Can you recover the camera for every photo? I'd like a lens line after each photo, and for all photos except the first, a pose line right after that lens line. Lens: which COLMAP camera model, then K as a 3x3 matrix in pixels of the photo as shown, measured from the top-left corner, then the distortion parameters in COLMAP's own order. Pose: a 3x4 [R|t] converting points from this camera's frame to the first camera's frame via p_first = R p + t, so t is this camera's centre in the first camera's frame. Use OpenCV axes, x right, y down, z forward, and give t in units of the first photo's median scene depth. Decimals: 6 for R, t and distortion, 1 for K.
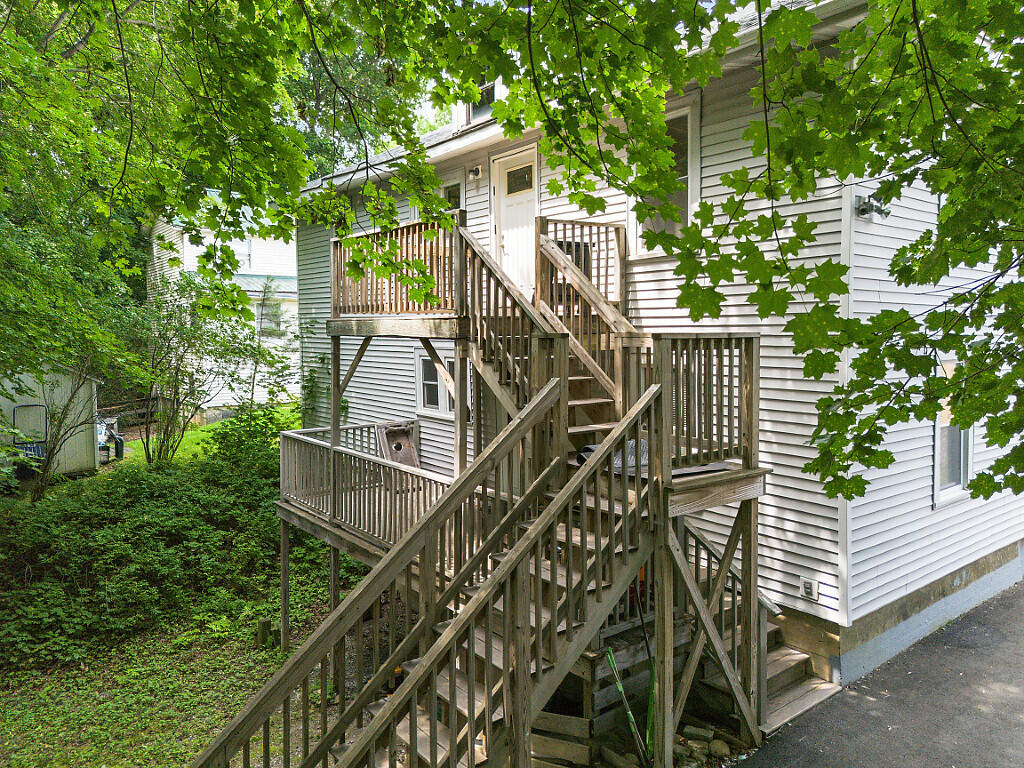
lens RADIAL K [[715.4, 0, 511.2], [0, 715.4, 402.8], [0, 0, 1]] dist [0.028707, -0.005641]
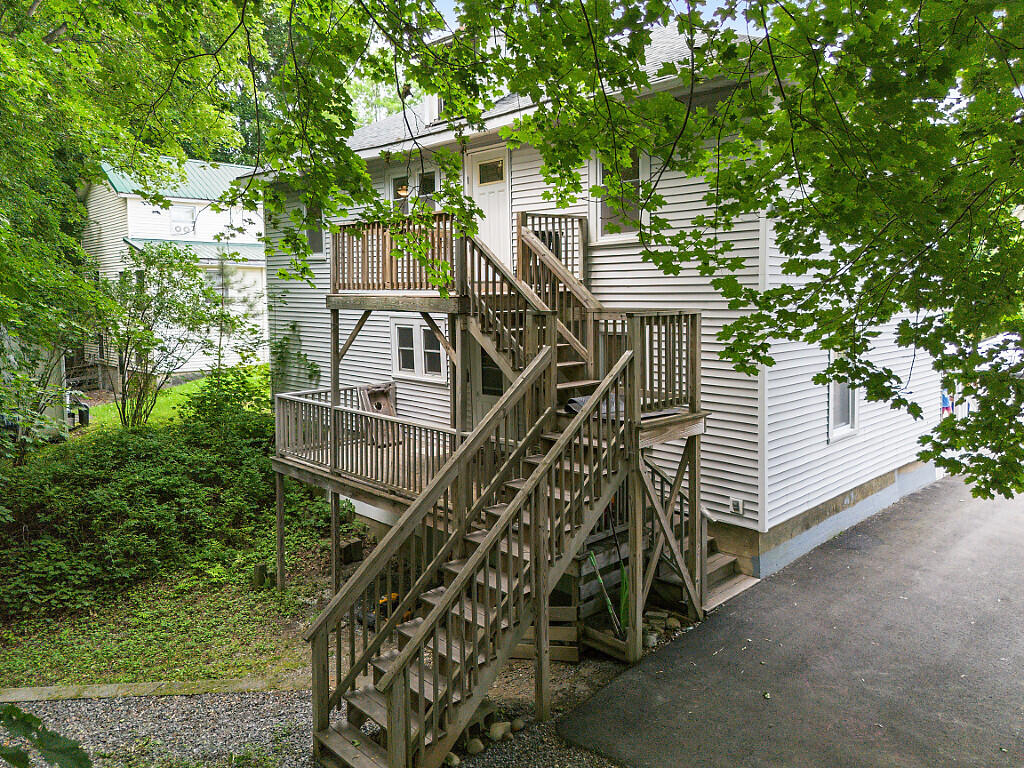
lens RADIAL K [[713.3, 0, 512.0], [0, 713.3, 384.0], [0, 0, 1]] dist [0.032953, 0.001897]
pose [[0.994836, -0.017378, 0.099999, -0.090056], [0.014556, 0.999477, 0.028874, -0.002985], [-0.100448, -0.027269, 0.994569, -0.187119]]
